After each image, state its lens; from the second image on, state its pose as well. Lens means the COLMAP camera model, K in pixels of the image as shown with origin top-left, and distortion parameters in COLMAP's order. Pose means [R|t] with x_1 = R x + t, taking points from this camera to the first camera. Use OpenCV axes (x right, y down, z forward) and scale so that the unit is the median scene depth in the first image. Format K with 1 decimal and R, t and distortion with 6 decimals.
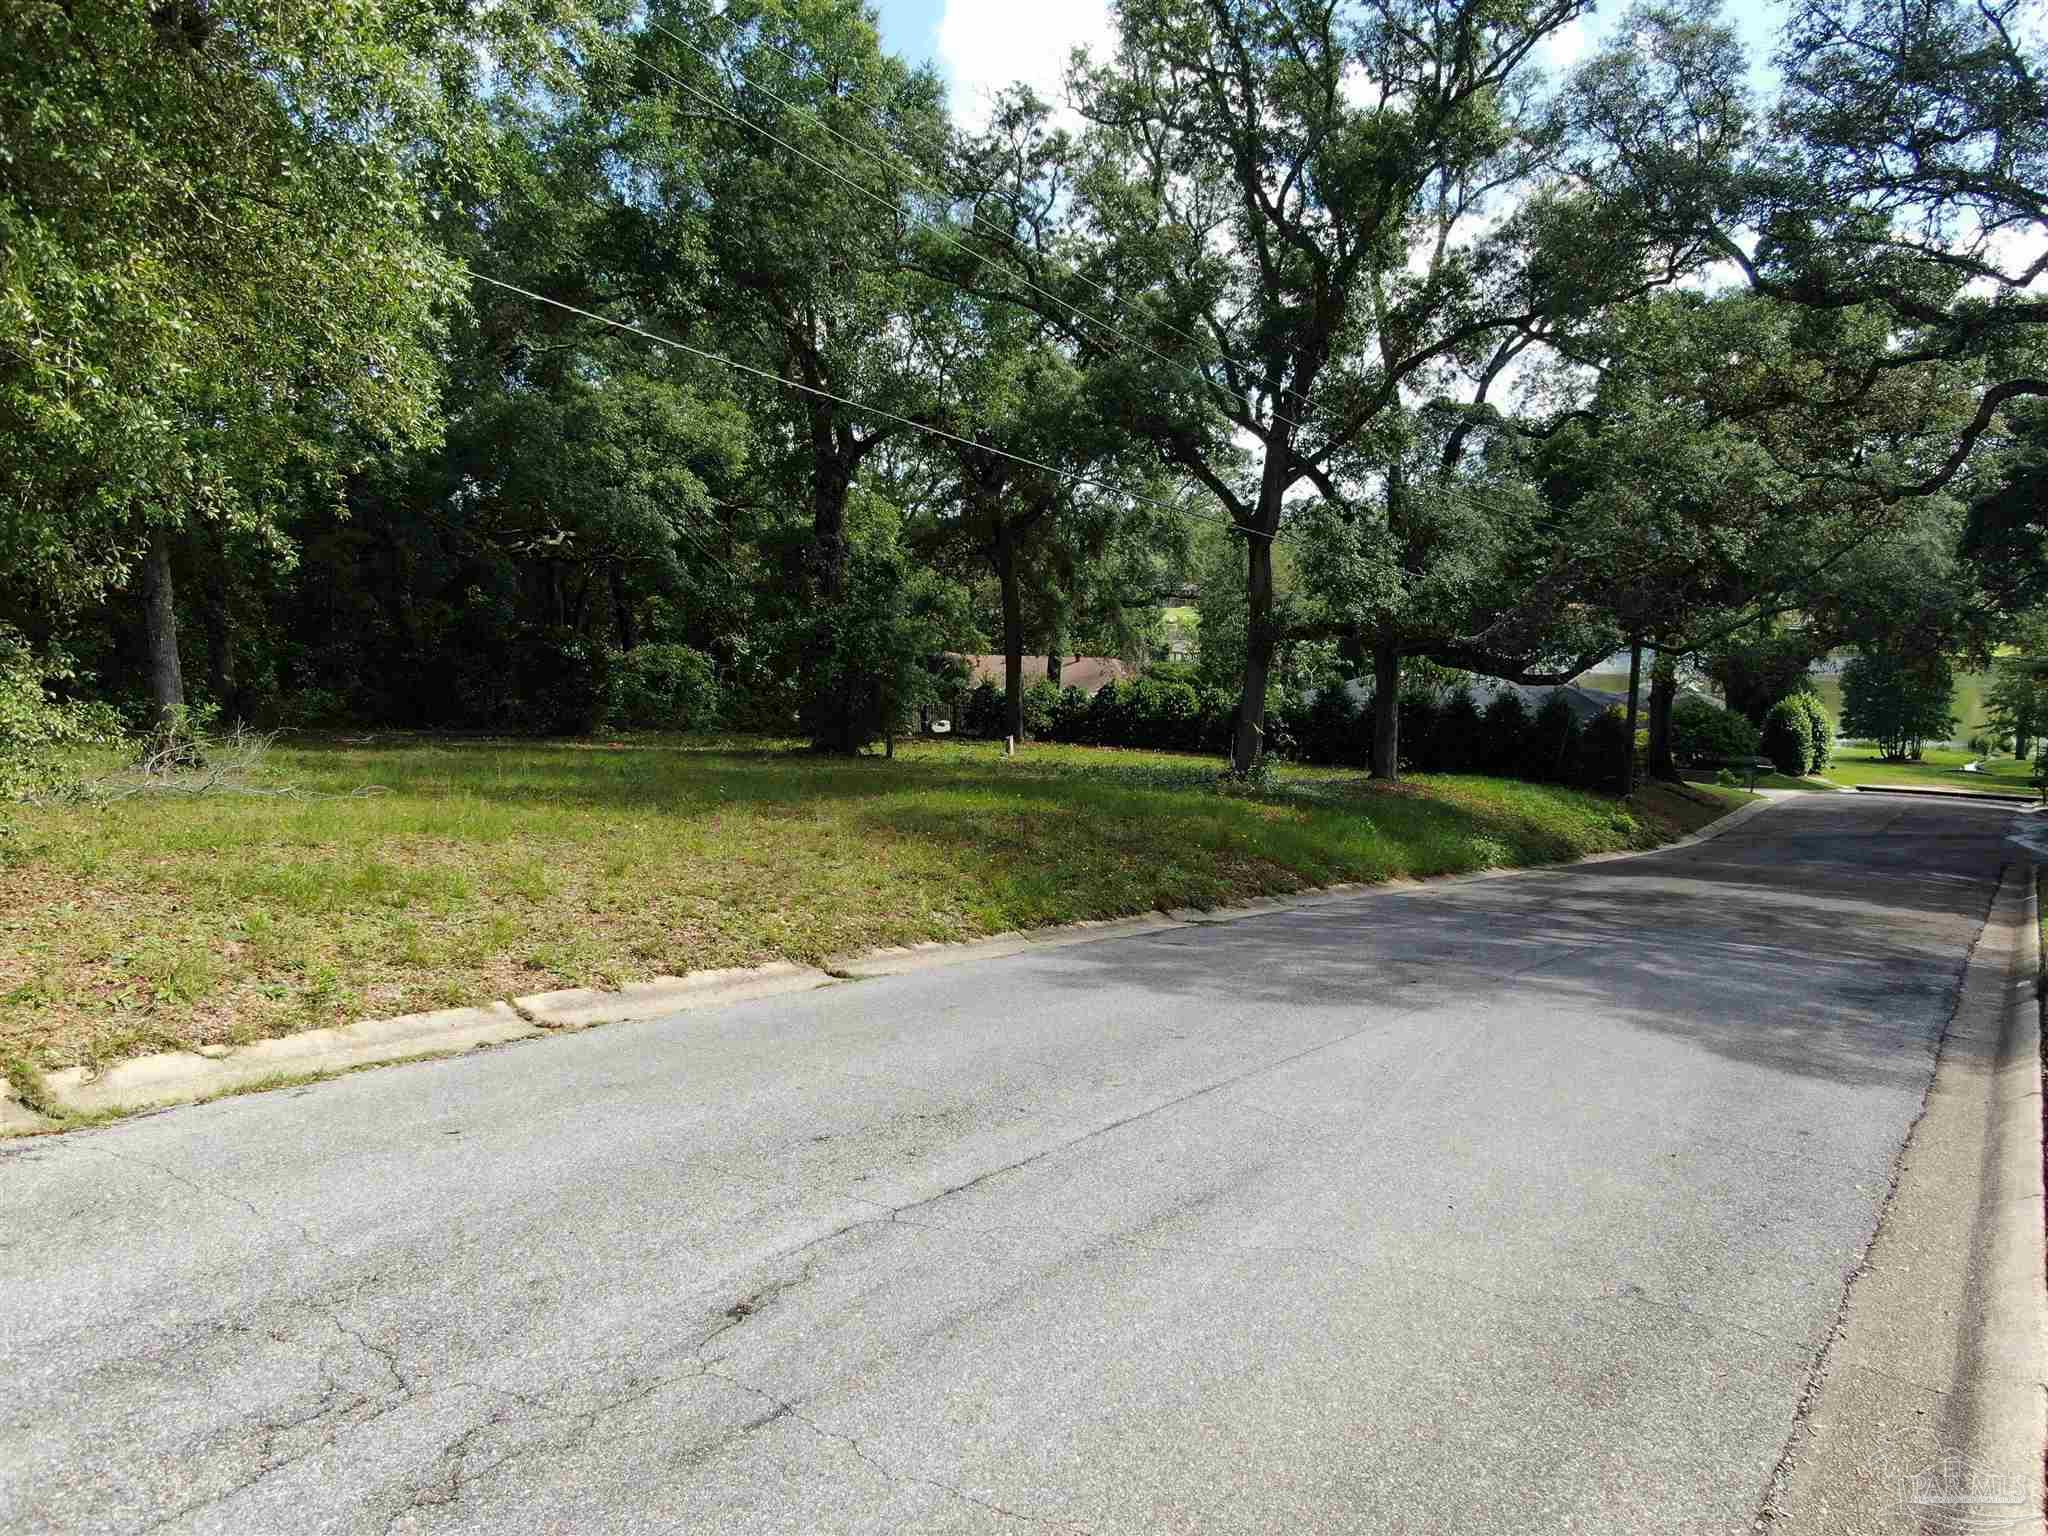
lens RADIAL K [[1477.4, 0, 1024.0], [0, 1477.4, 768.0], [0, 0, 1]] dist [-0.005419, 0.004815]
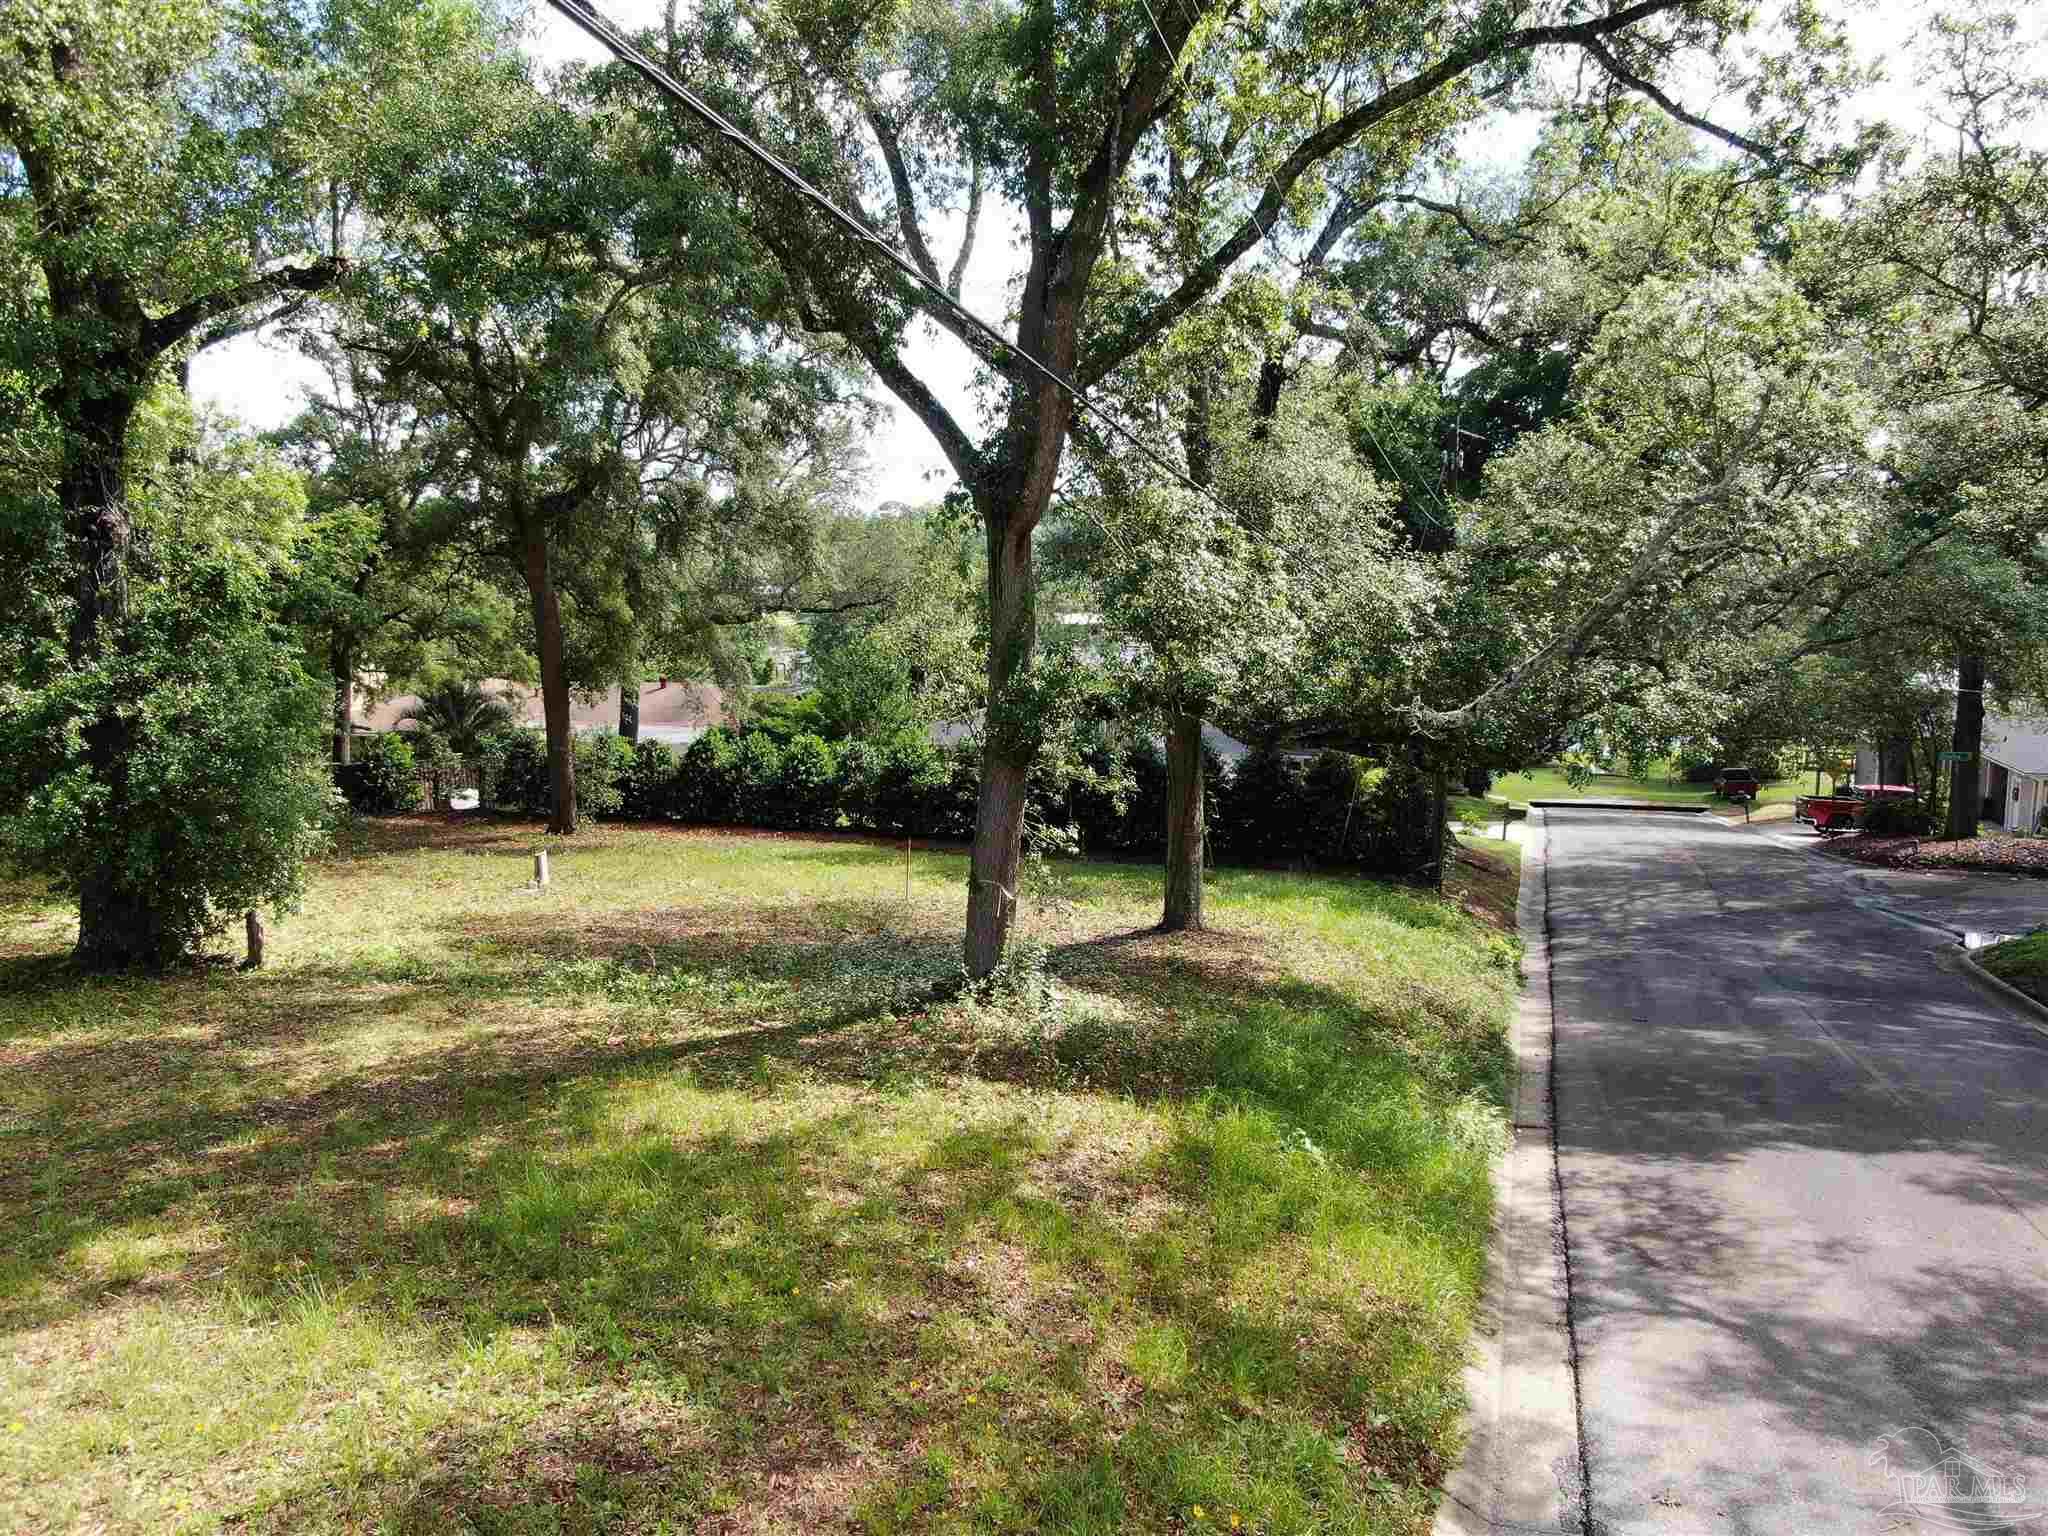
lens RADIAL K [[1477.4, 0, 1024.0], [0, 1477.4, 768.0], [0, 0, 1]] dist [-0.005419, 0.004815]
pose [[0.962853, -0.042080, 0.266728, 0.016228], [0.042783, 0.999079, 0.003180, -0.037975], [-0.266616, 0.008350, 0.963767, 0.278631]]
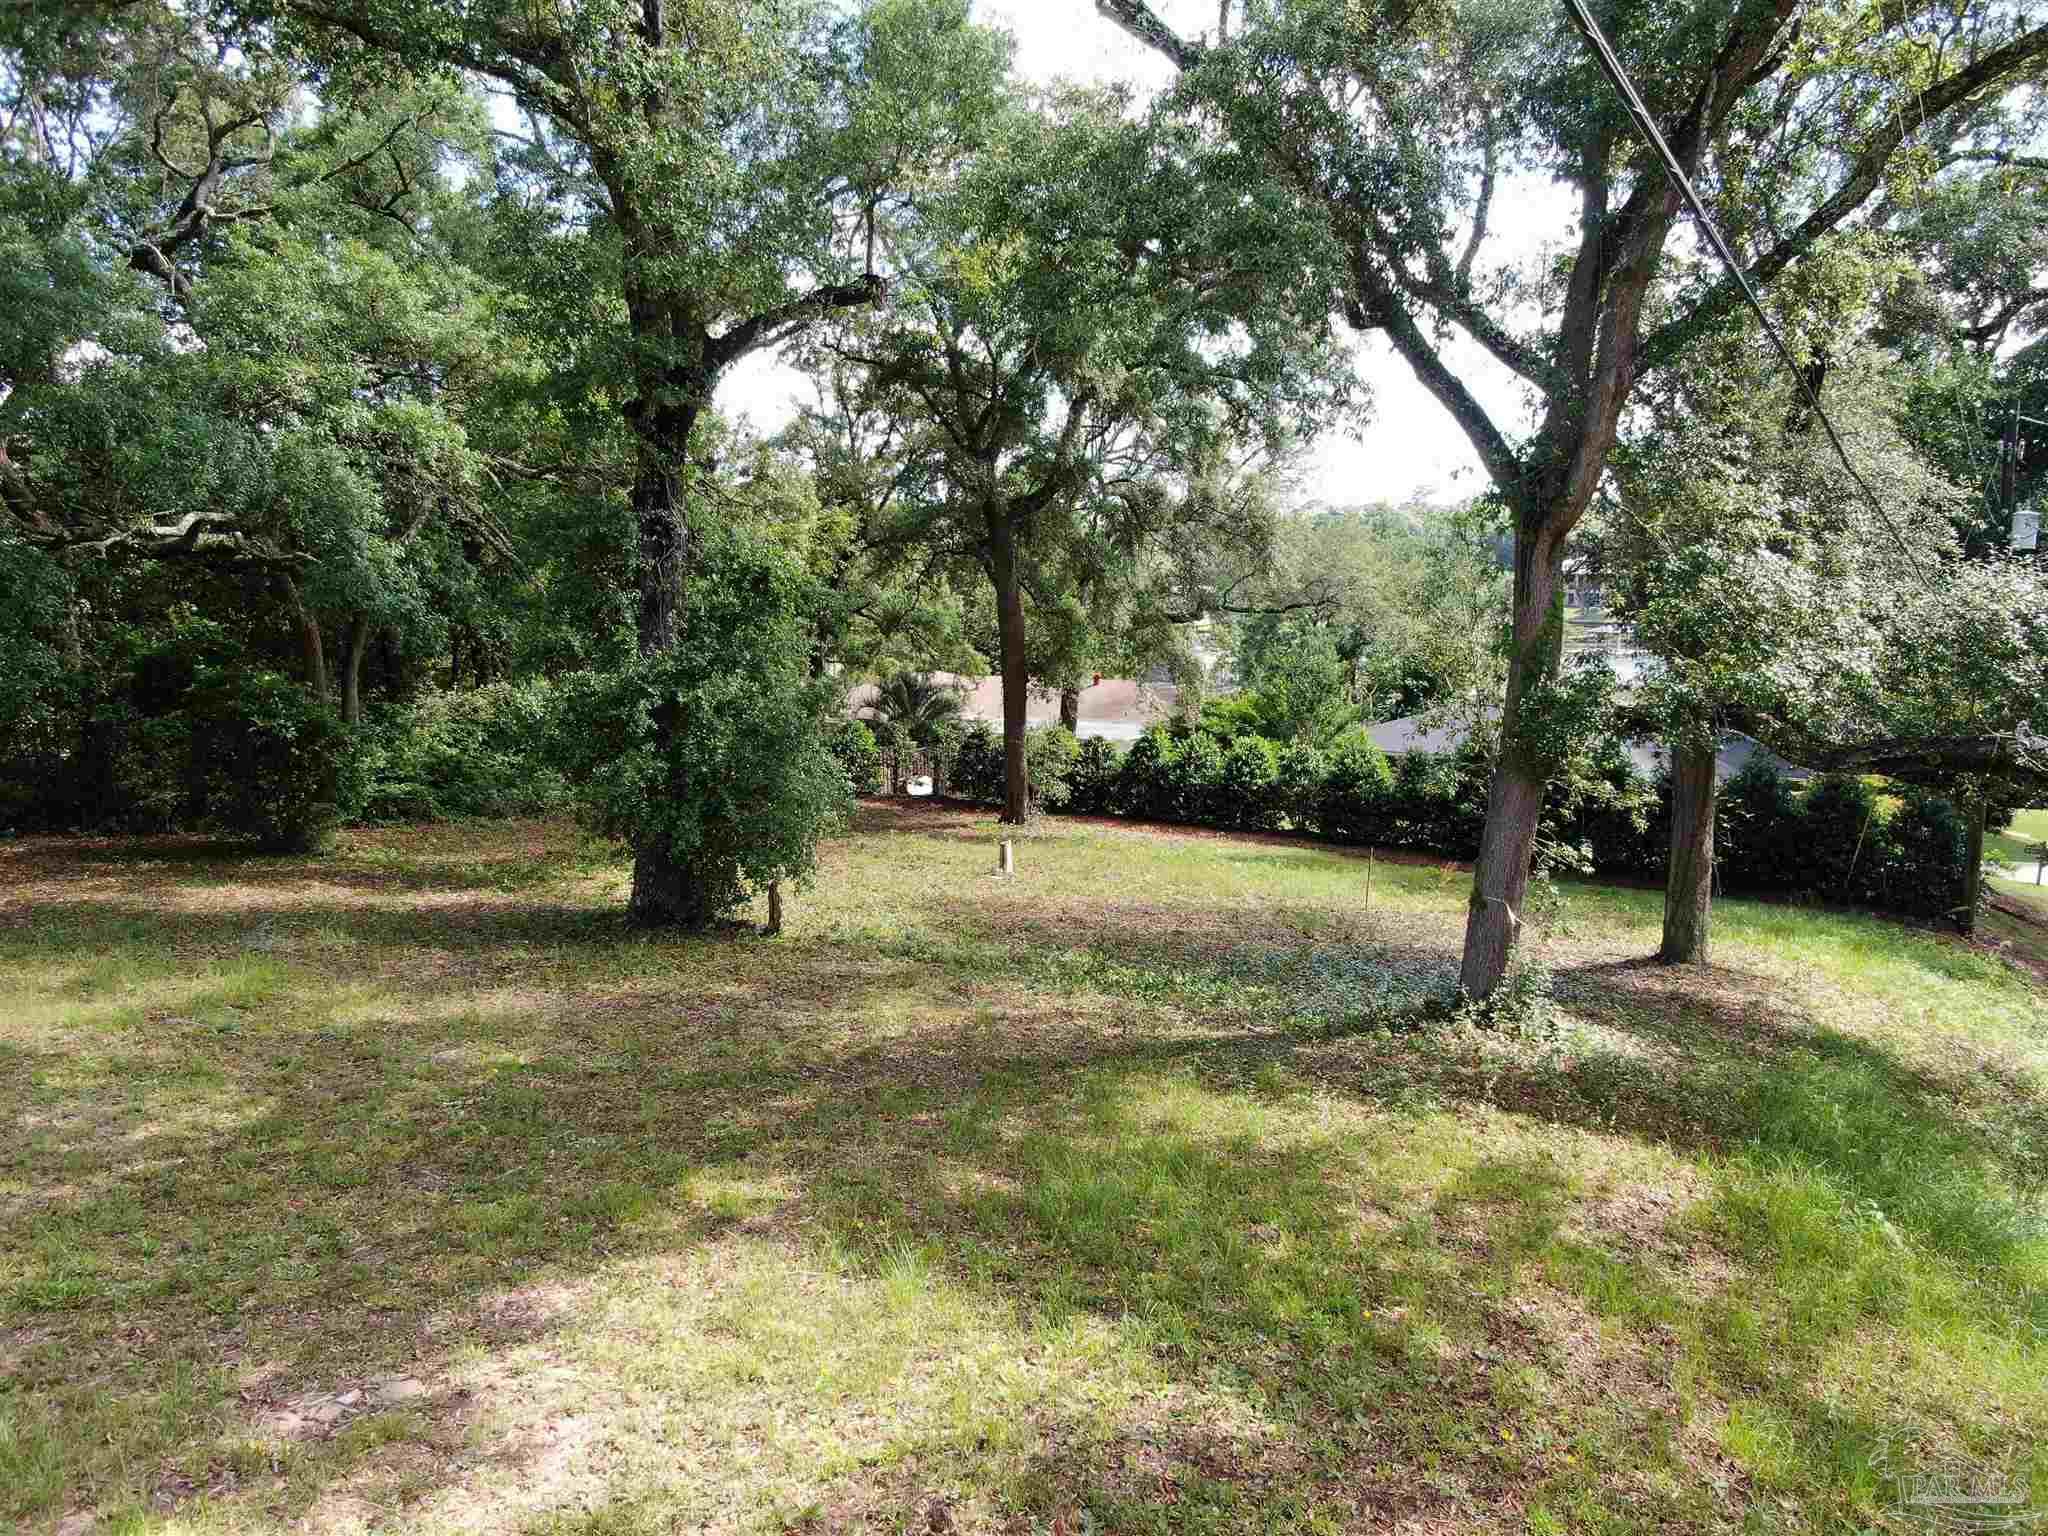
lens RADIAL K [[1481.9, 0, 1022.1], [0, 1481.9, 782.0], [0, 0, 1]] dist [-0.000697, 0.005776]
pose [[0.999976, -0.002160, -0.006645, 0.000981], [0.002201, 0.999979, 0.006144, -0.038711], [0.006632, -0.006159, 0.999959, 0.283508]]
